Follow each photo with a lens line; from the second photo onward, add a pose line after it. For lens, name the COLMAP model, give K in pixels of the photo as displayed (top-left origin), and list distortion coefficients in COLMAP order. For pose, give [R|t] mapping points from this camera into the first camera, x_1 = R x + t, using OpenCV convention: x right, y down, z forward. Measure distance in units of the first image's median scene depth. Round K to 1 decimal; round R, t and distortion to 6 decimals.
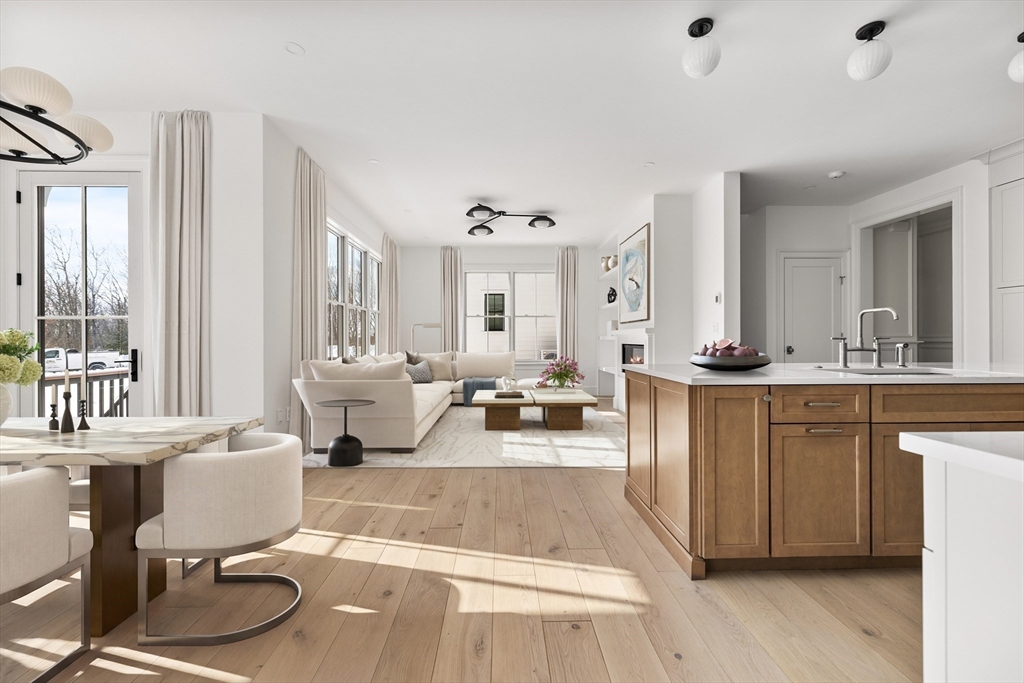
lens RADIAL K [[423.2, 0, 510.6], [0, 423.2, 339.7], [0, 0, 1]] dist [-0.012545, 0.000037]
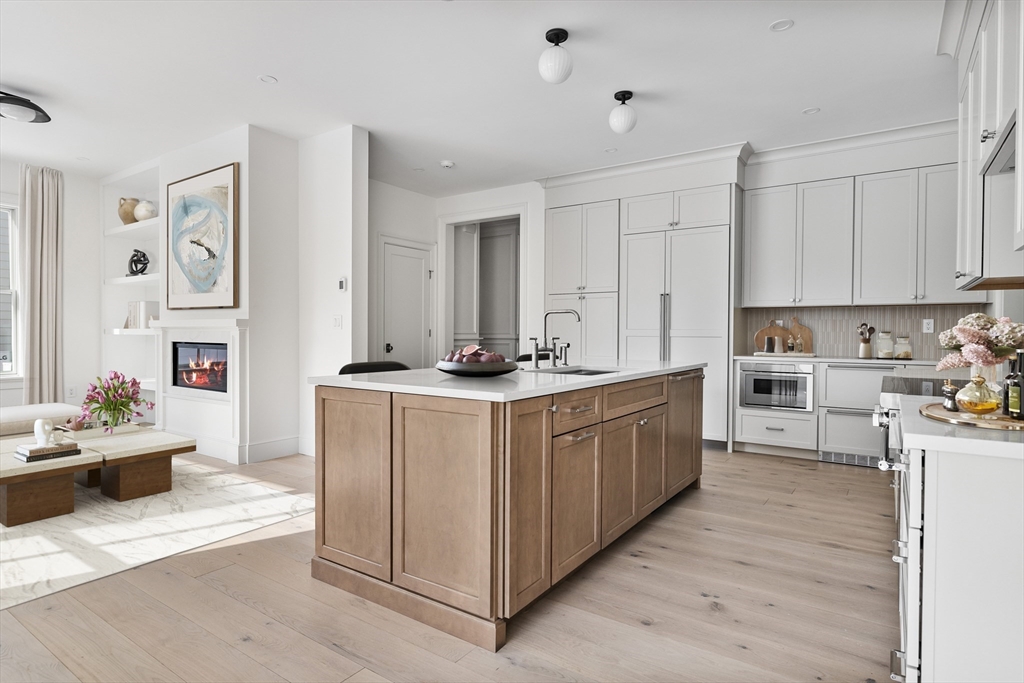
lens RADIAL K [[543.3, 0, 512.0], [0, 543.3, 341.5], [0, 0, 1]] dist [-0.007209, -0.001078]
pose [[0.585974, -0.005563, 0.810311, -0.140311], [-0.007499, 0.999896, 0.012287, -0.006206], [-0.810295, -0.013277, 0.585871, 0.154642]]
